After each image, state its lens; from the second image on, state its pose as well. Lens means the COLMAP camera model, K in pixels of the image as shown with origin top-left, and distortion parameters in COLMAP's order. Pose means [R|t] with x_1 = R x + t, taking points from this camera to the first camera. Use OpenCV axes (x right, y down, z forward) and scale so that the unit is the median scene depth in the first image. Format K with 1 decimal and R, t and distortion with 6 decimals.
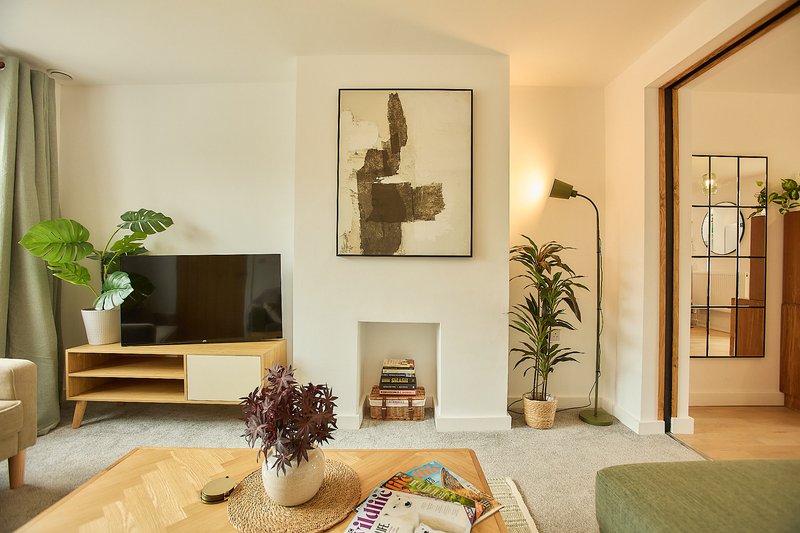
lens RADIAL K [[368.0, 0, 401.6], [0, 368.0, 263.2], [0, 0, 1]] dist [-0.046528, 0.012239]
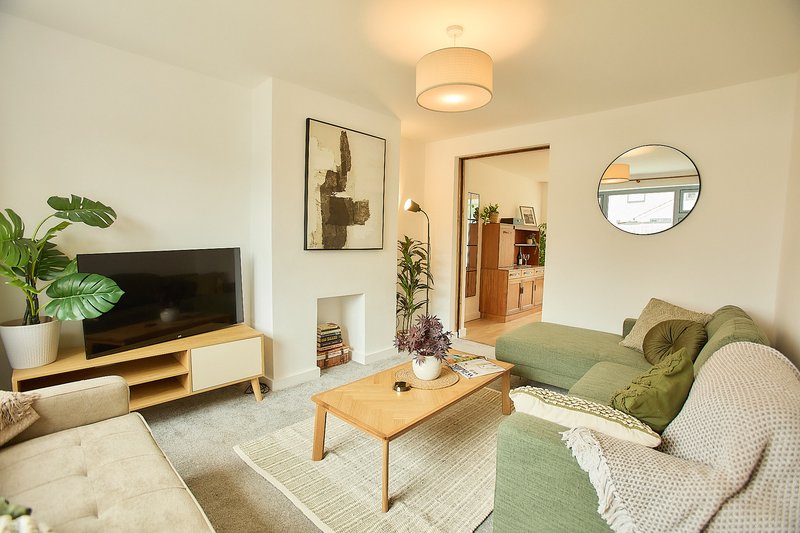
lens RADIAL K [[368.0, 0, 401.1], [0, 368.0, 269.0], [0, 0, 1]] dist [-0.046528, 0.012239]
pose [[0.691770, -0.055861, 0.719954, -0.883882], [-0.011713, 0.996004, 0.088534, -0.072777], [-0.722023, -0.069678, 0.688351, -0.136669]]
